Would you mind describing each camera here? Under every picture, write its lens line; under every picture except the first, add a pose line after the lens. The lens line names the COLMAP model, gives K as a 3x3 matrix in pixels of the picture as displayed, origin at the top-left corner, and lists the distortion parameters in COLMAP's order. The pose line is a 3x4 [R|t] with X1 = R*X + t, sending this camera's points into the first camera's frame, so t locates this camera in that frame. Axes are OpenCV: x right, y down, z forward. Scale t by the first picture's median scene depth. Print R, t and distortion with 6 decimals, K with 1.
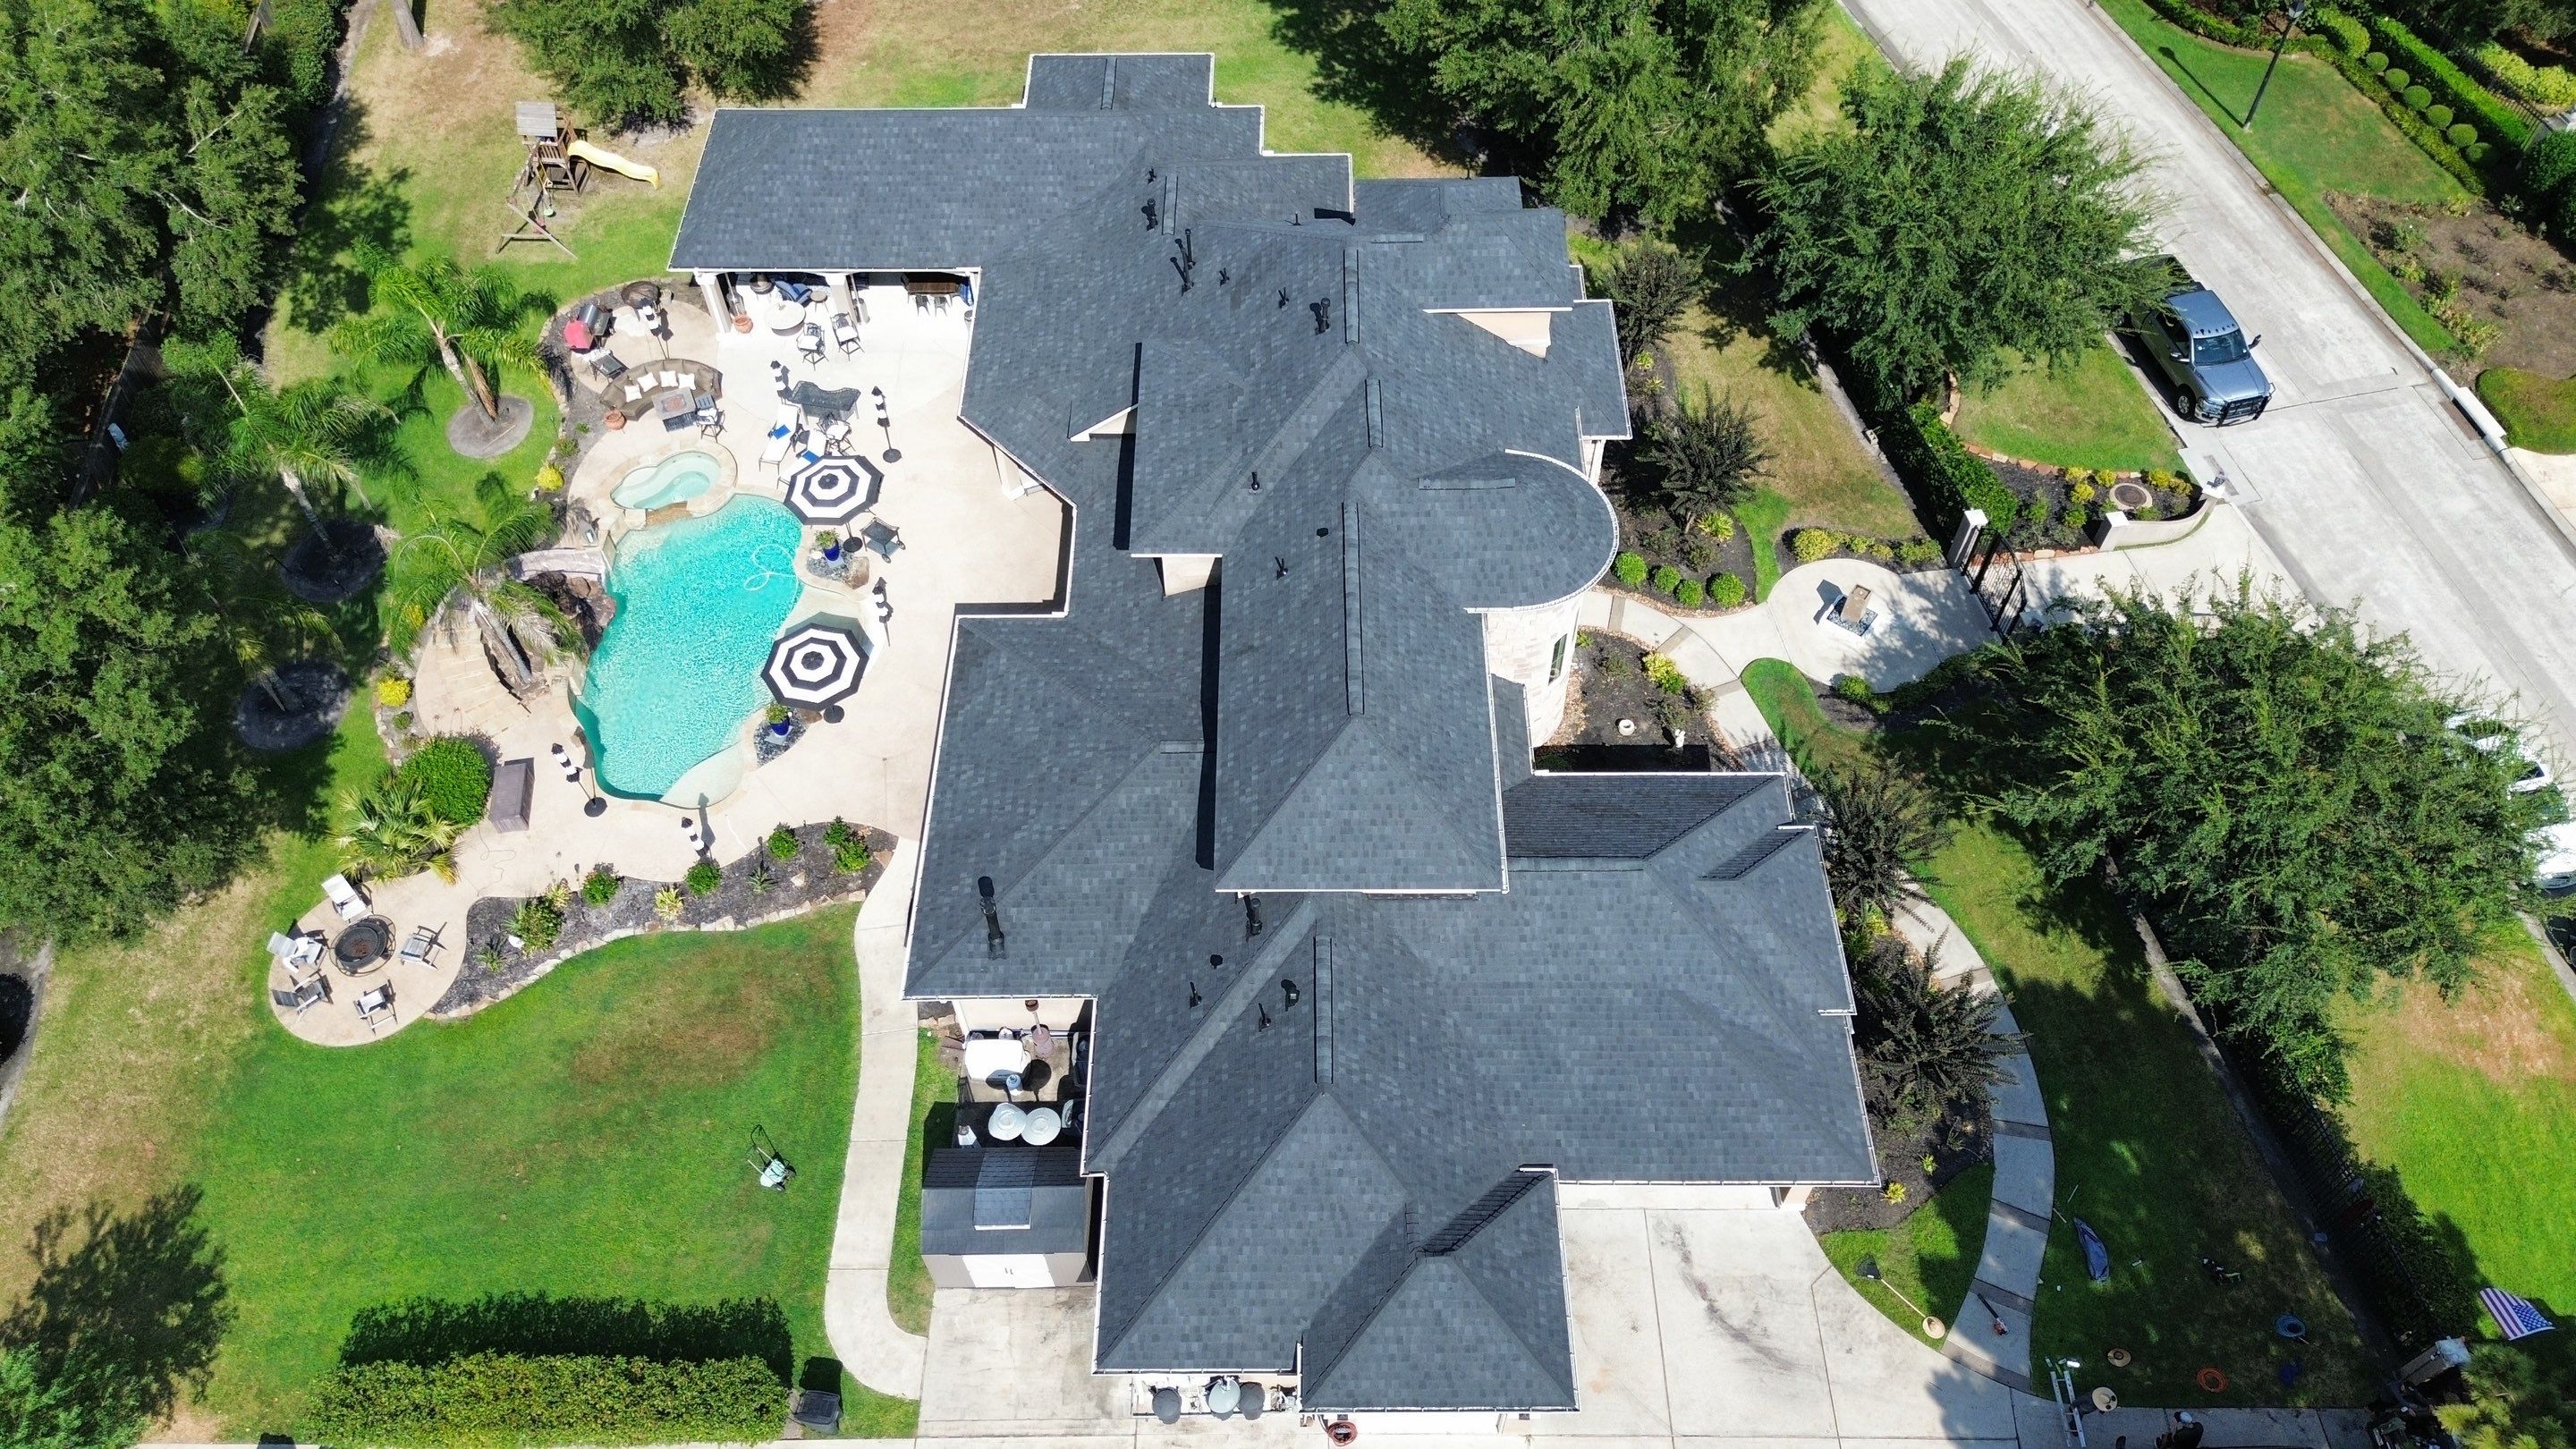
lens RADIAL K [[1829.1, 0, 1290.3], [0, 1829.1, 728.4], [0, 0, 1]] dist [0.076460, -0.079044]
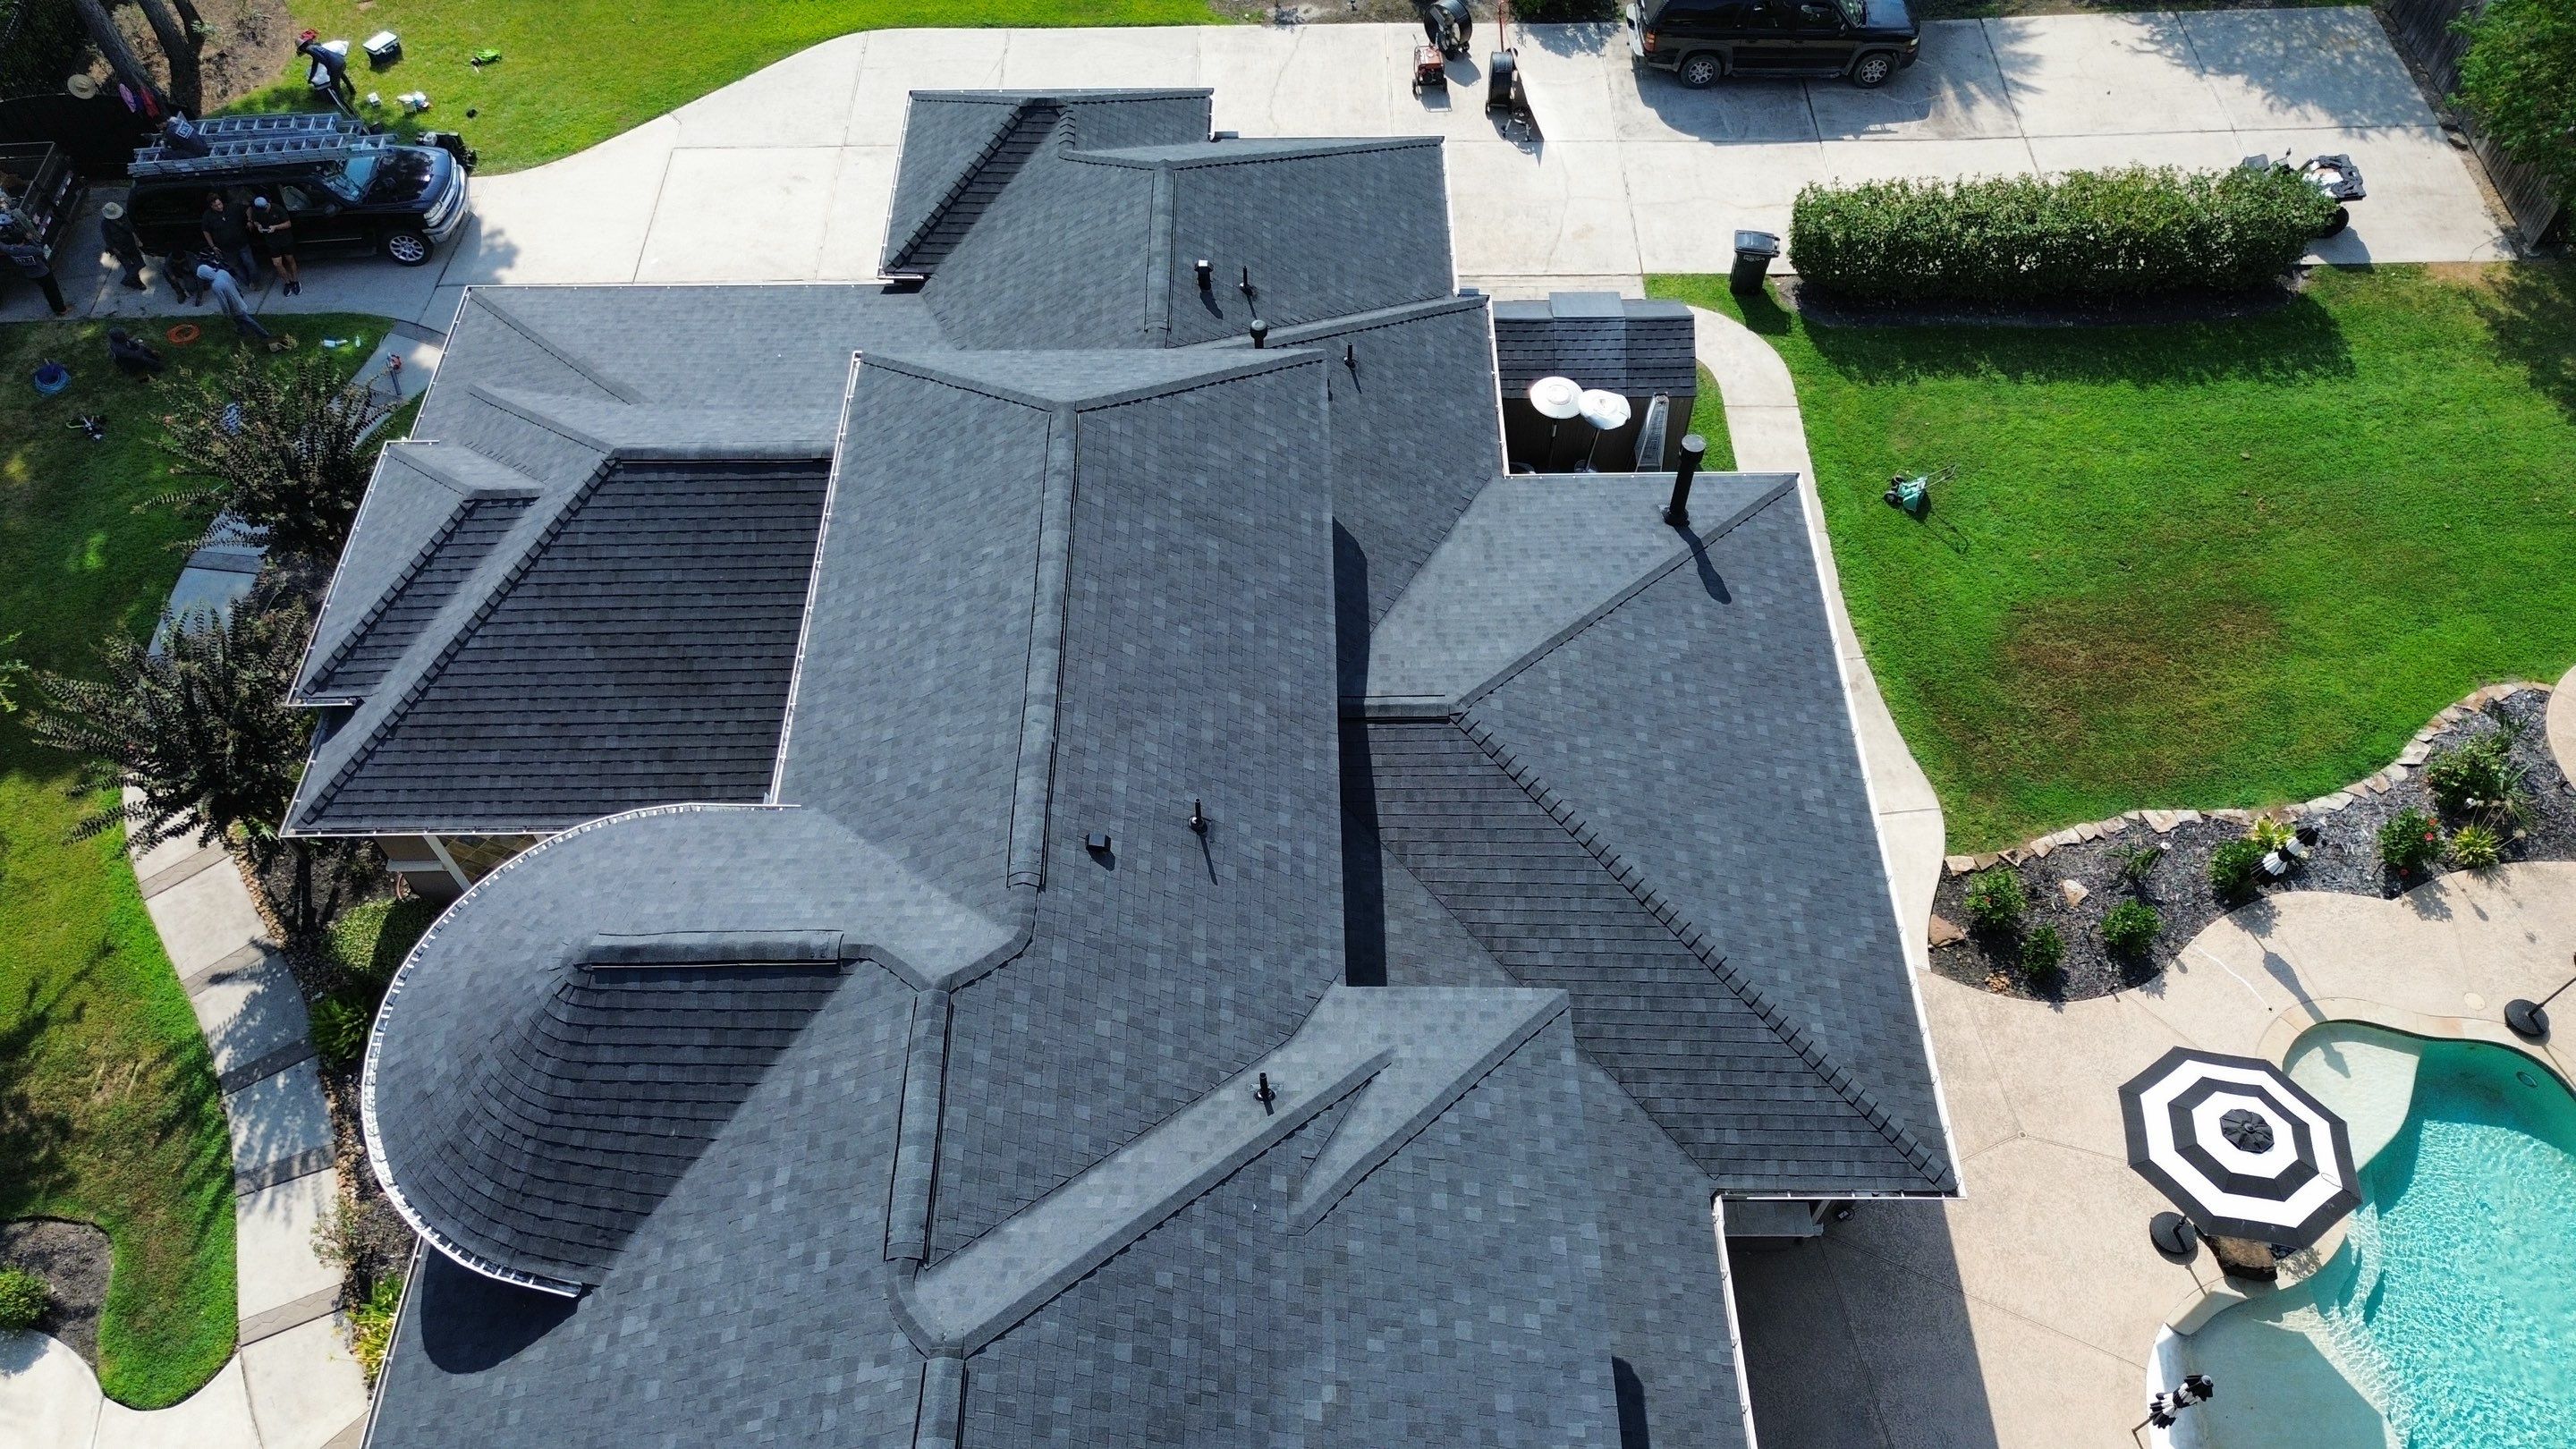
lens RADIAL K [[1829.1, 0, 1289.8], [0, 1829.1, 726.4], [0, 0, 1]] dist [0.076460, -0.079044]
pose [[-0.999837, 0.015714, 0.008920, -0.027172], [0.003715, -0.304358, 0.952550, -0.449482], [0.017683, 0.952428, 0.304250, 0.760787]]
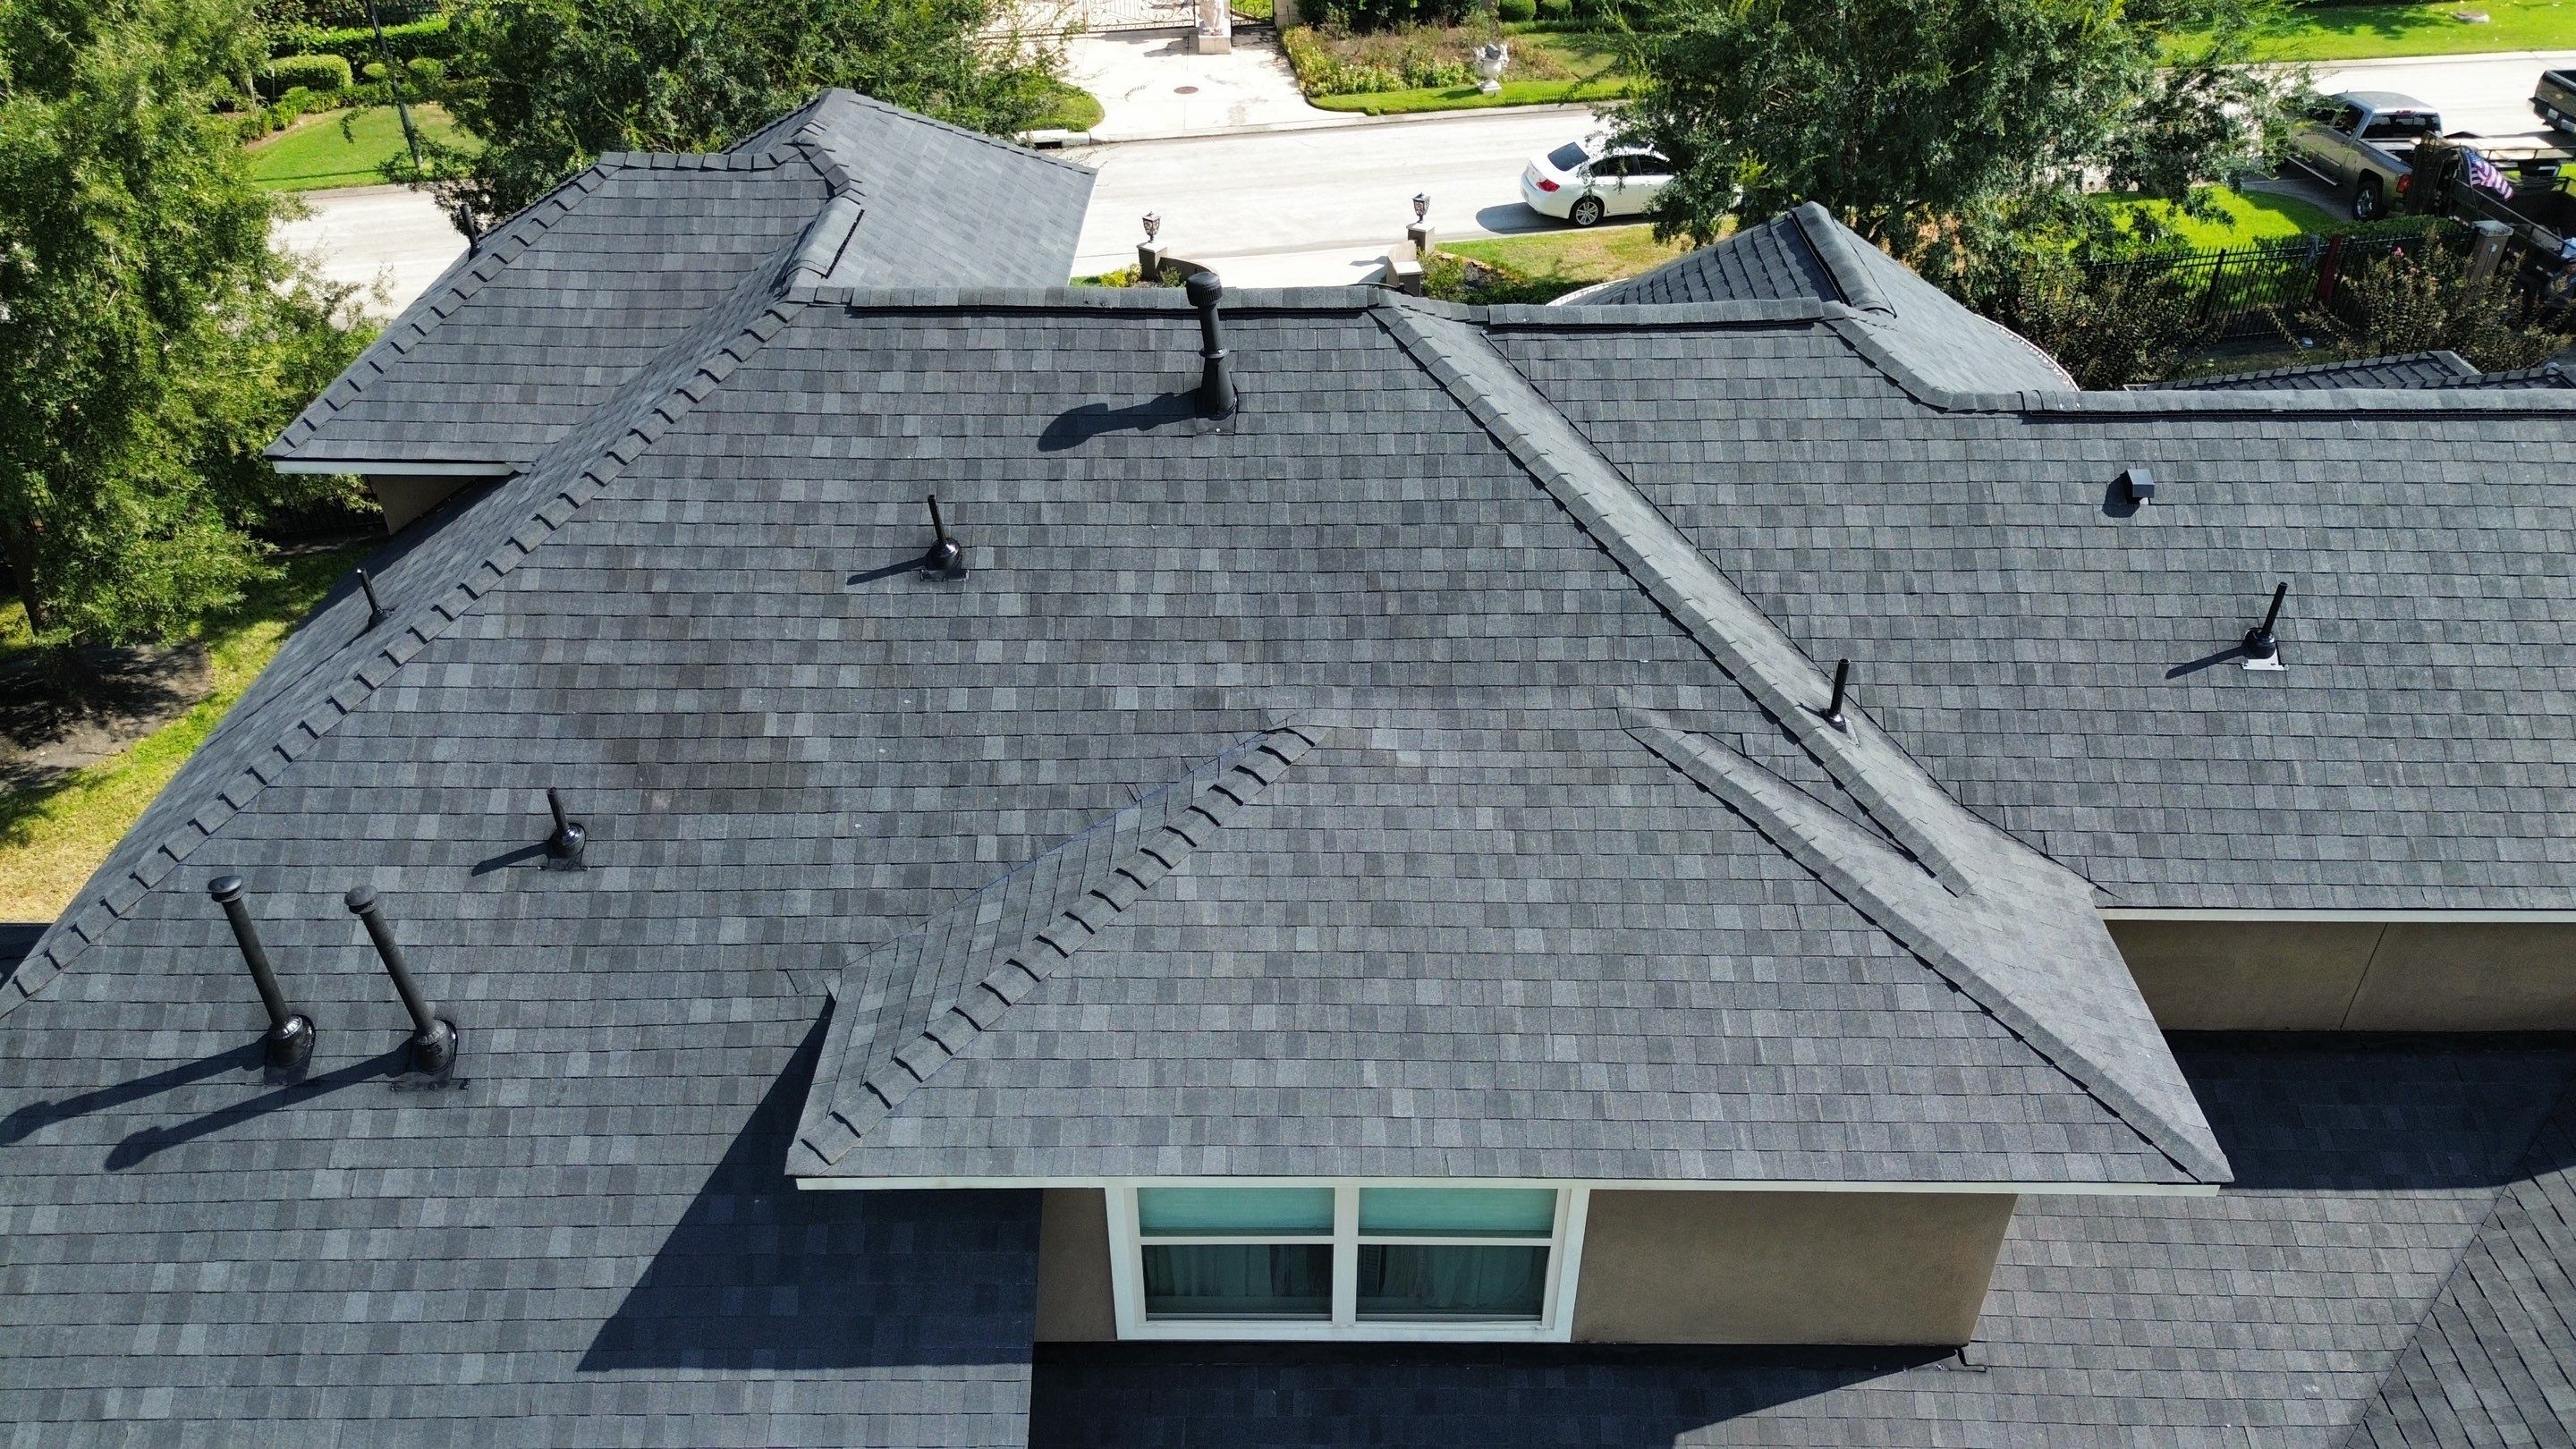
lens RADIAL K [[1829.1, 0, 1293.4], [0, 1829.1, 730.1], [0, 0, 1]] dist [0.076460, -0.079044]
pose [[0.004730, -0.572955, 0.819573, -0.222704], [0.803670, 0.489881, 0.337833, -0.266875], [-0.595056, 0.657069, 0.462783, 0.870445]]
